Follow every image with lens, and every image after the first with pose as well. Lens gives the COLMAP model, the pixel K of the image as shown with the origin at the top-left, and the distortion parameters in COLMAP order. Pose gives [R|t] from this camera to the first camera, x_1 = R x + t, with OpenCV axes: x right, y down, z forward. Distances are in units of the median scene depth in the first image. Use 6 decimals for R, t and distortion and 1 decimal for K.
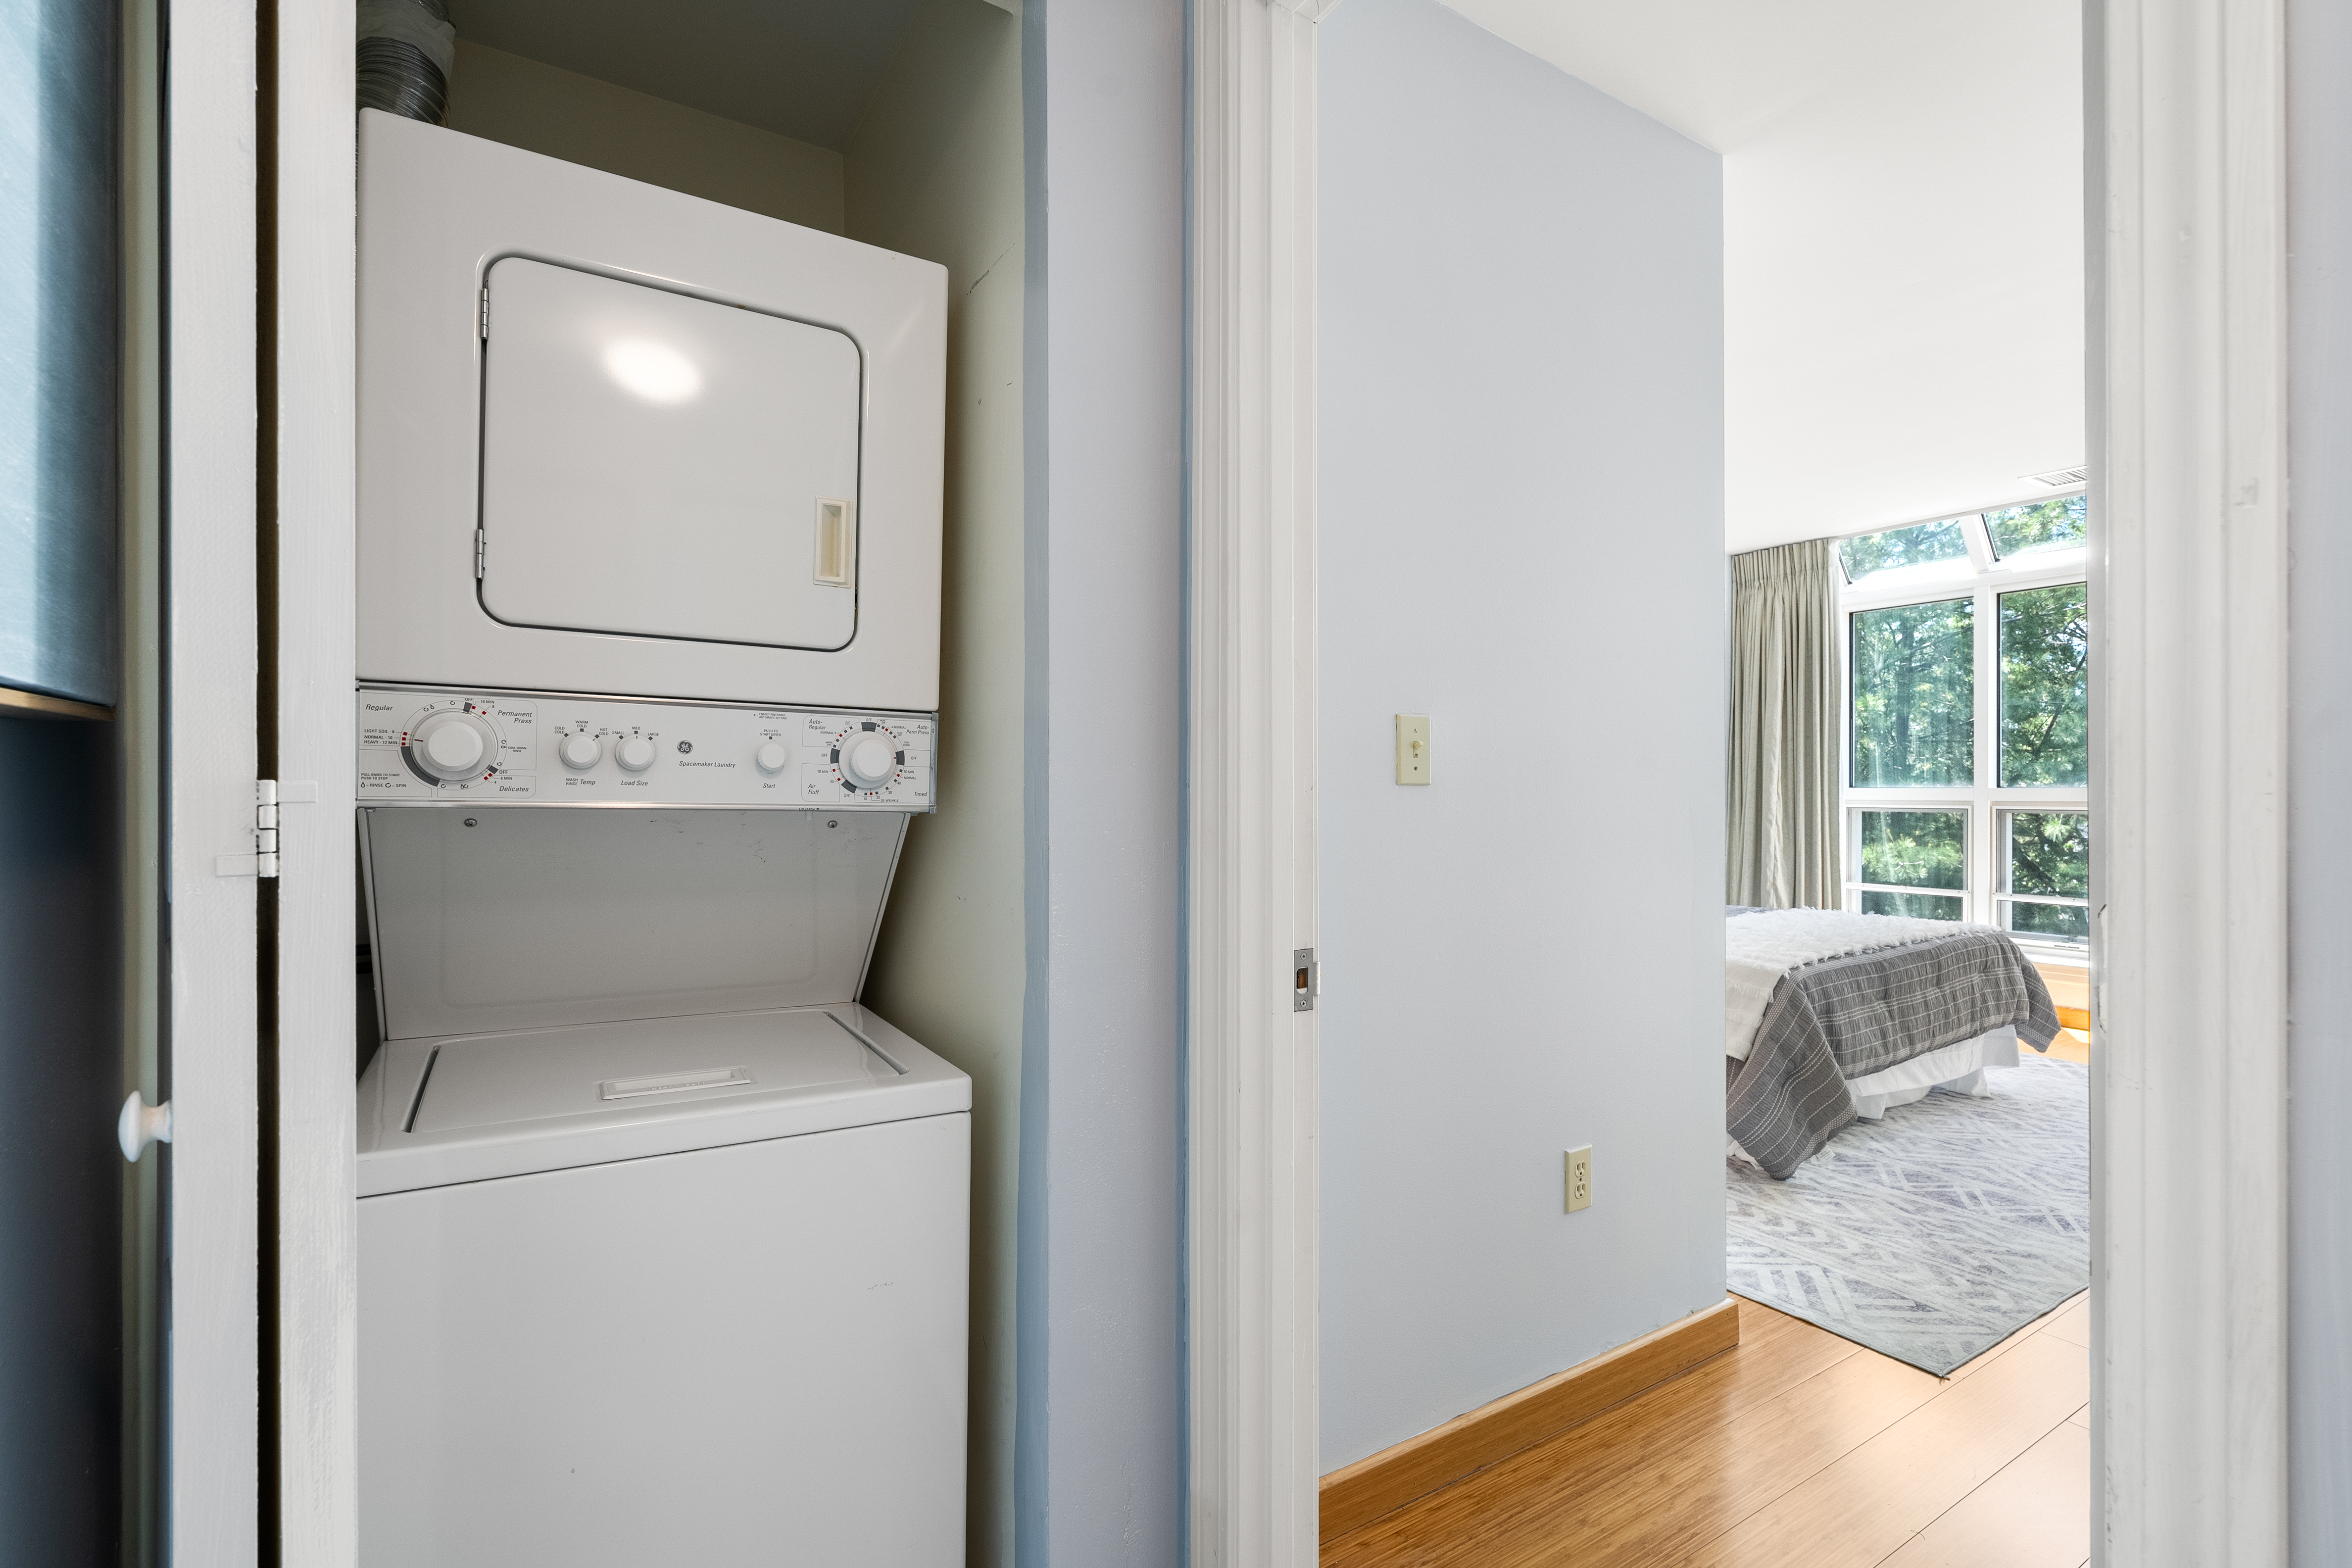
lens RADIAL K [[1078.0, 0, 1183.7], [0, 1078.0, 775.9], [0, 0, 1]] dist [-0.001252, 0.000368]
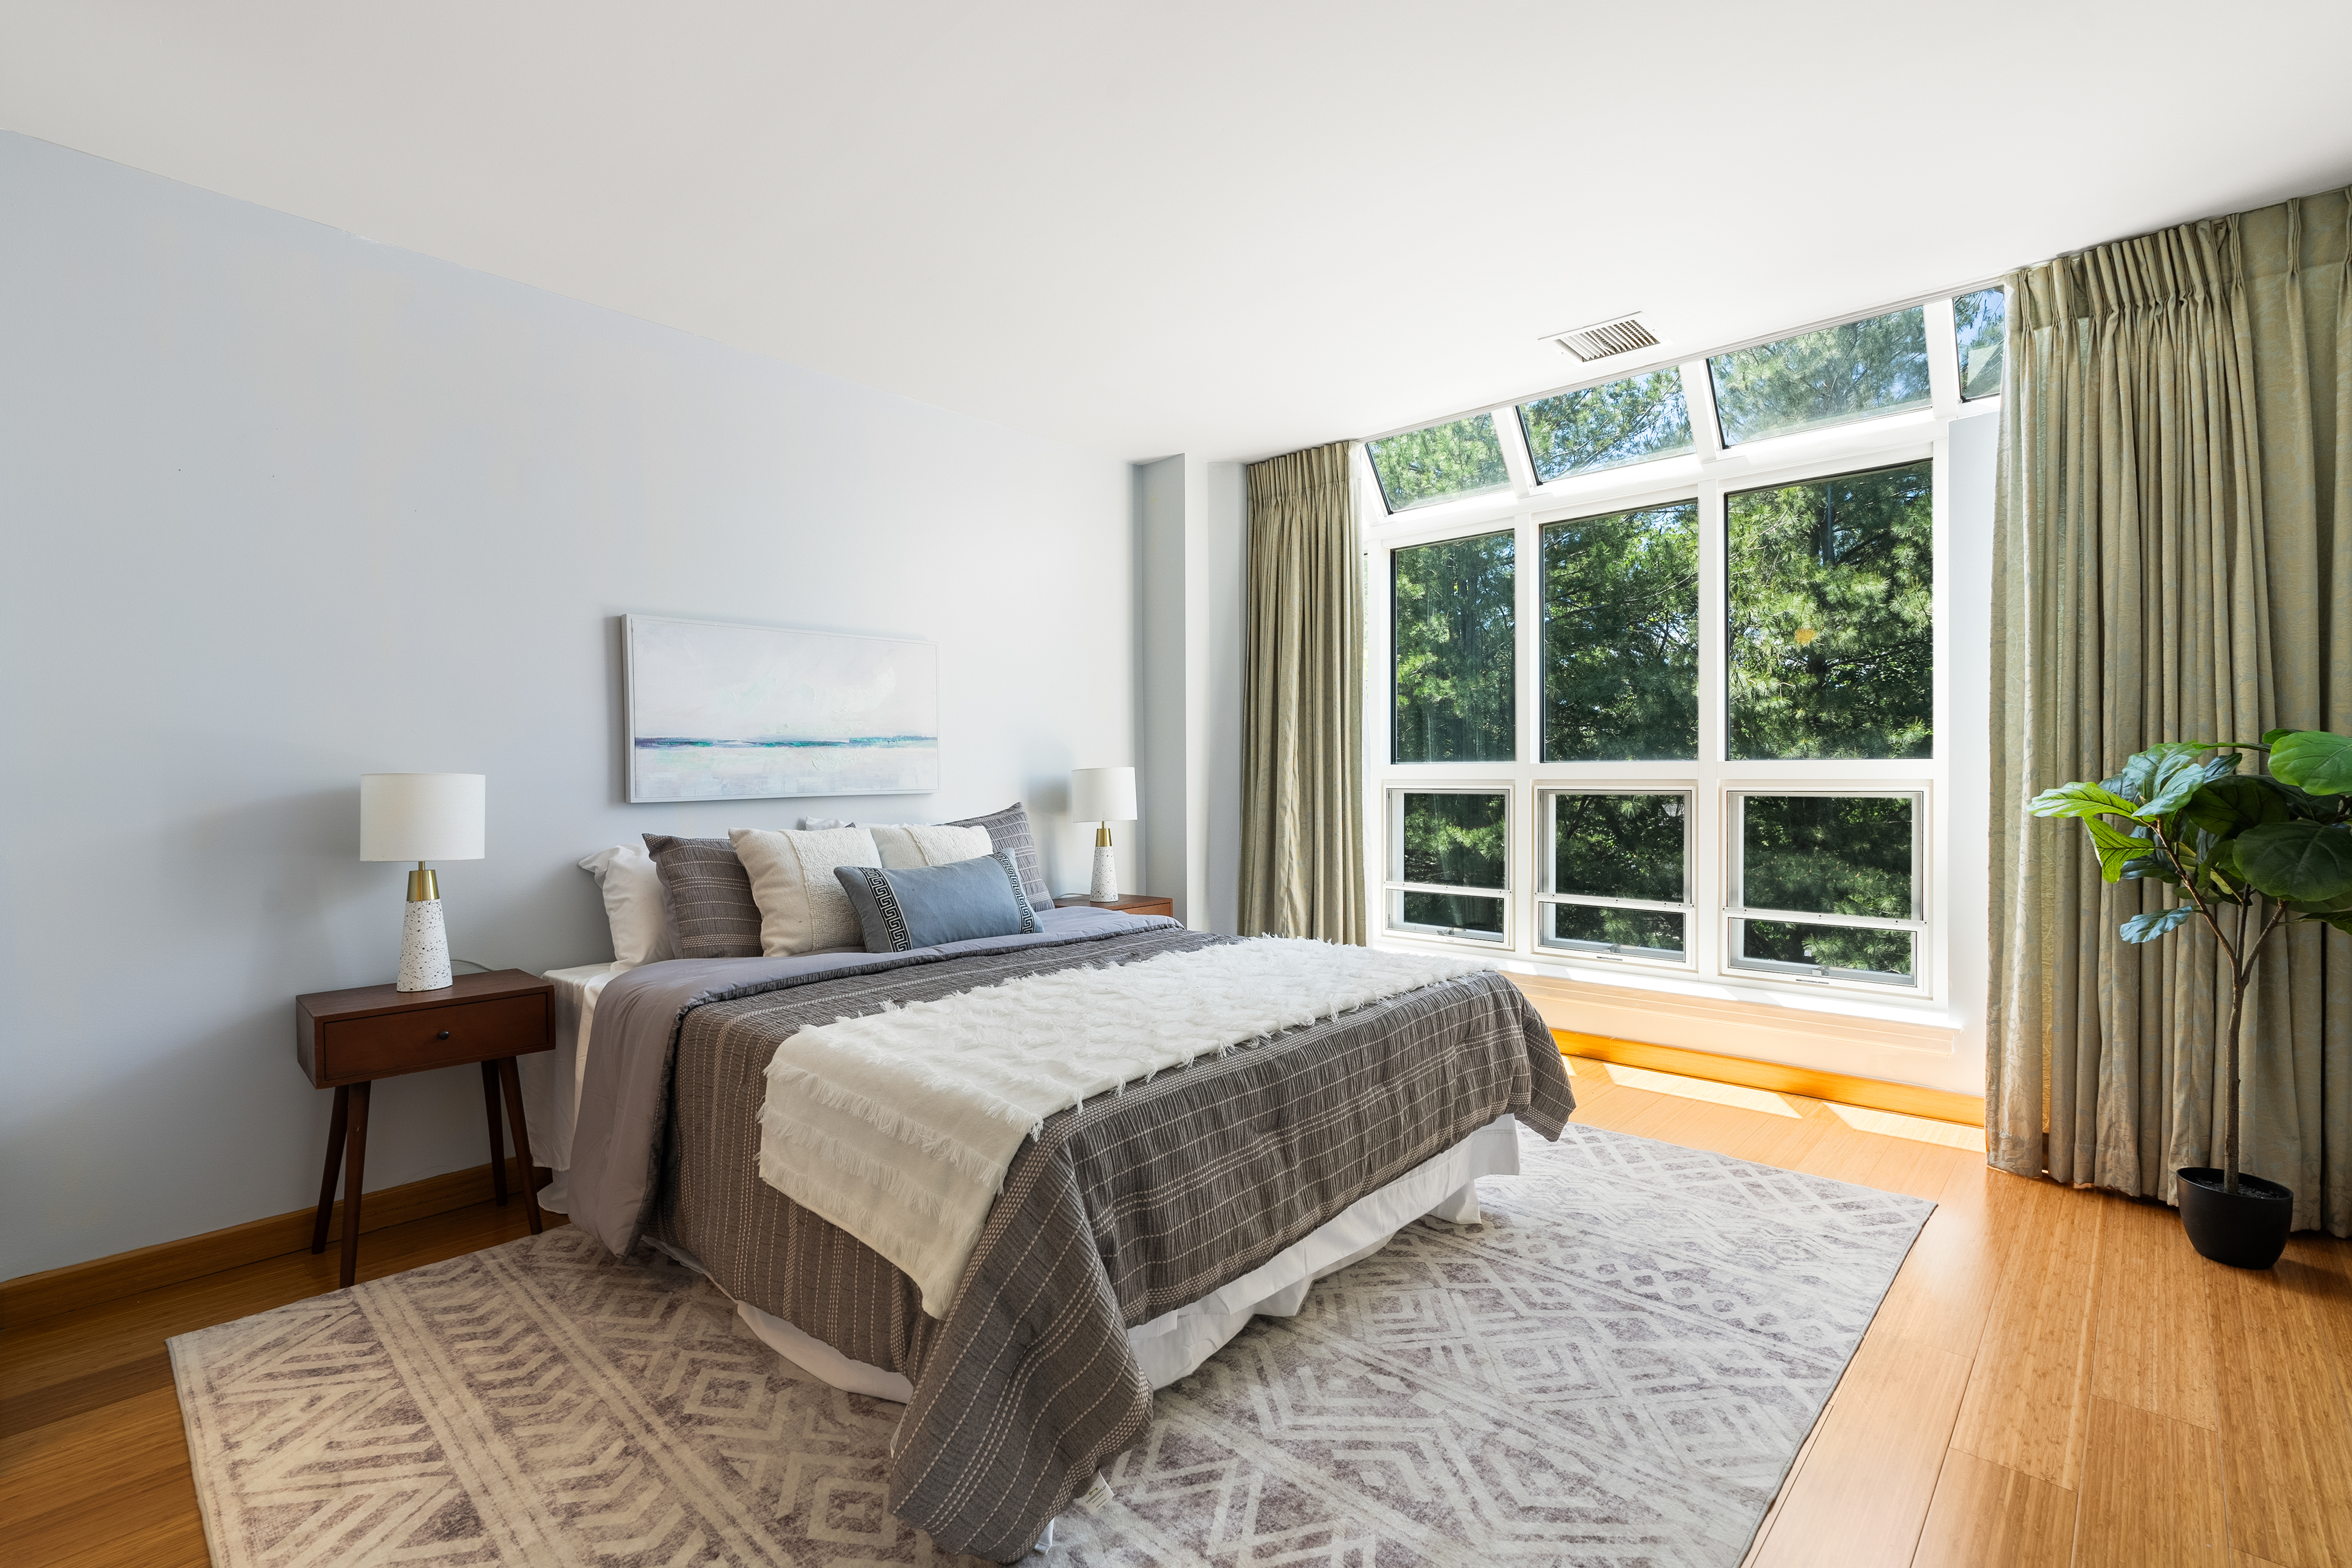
lens RADIAL K [[1065.5, 0, 1177.6], [0, 1065.5, 770.7], [0, 0, 1]] dist [-0.004005, 0.000205]
pose [[0.965551, -0.004249, 0.260180, 0.447041], [0.002389, 0.999969, 0.007465, 0.015759], [-0.260204, -0.006586, 0.965531, 0.467217]]
